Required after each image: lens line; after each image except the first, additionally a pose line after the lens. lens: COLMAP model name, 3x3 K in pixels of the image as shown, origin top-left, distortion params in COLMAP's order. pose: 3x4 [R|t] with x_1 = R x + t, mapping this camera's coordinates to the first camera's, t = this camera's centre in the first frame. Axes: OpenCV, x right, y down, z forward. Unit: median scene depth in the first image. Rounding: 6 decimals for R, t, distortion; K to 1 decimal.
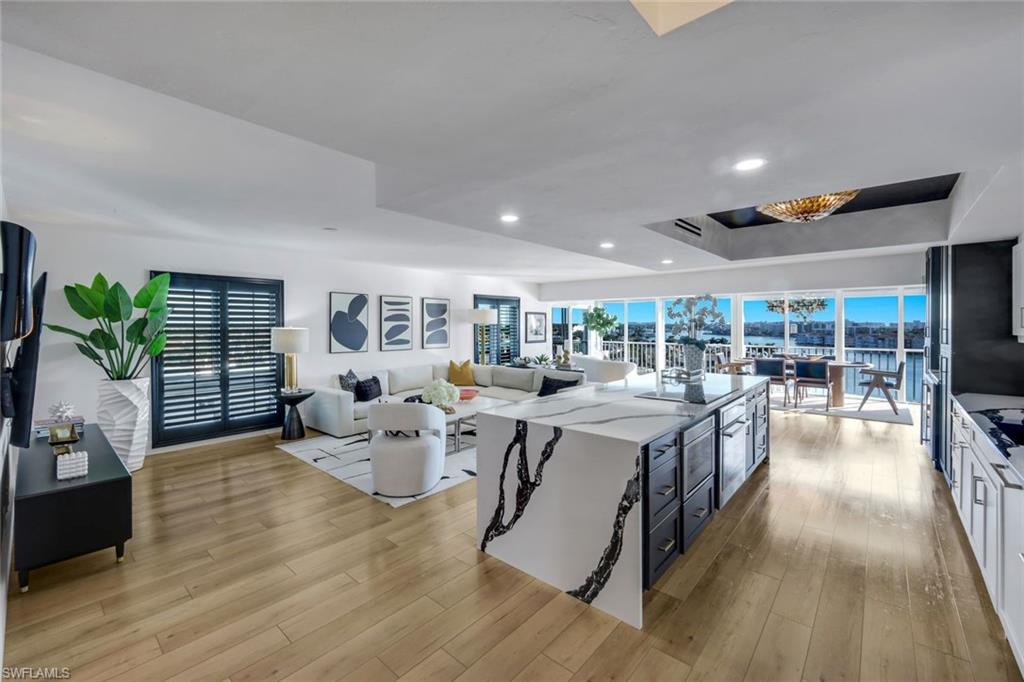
lens RADIAL K [[422.1, 0, 512.1], [0, 422.1, 331.3], [0, 0, 1]] dist [-0.002152, 0.000696]
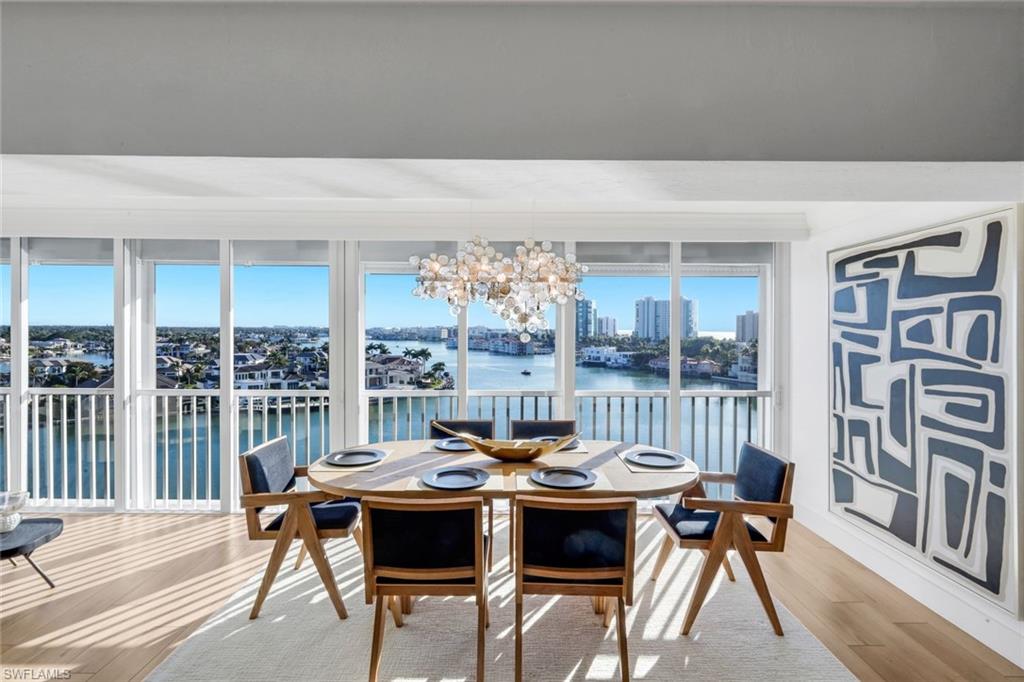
lens RADIAL K [[469.6, 0, 508.0], [0, 469.6, 335.8], [0, 0, 1]] dist [0.001610, 0.000311]
pose [[0.749337, -0.002235, 0.662185, 1.394060], [0.002953, 0.999996, 0.000033, -0.057242], [-0.662182, 0.001930, 0.749341, 2.263038]]
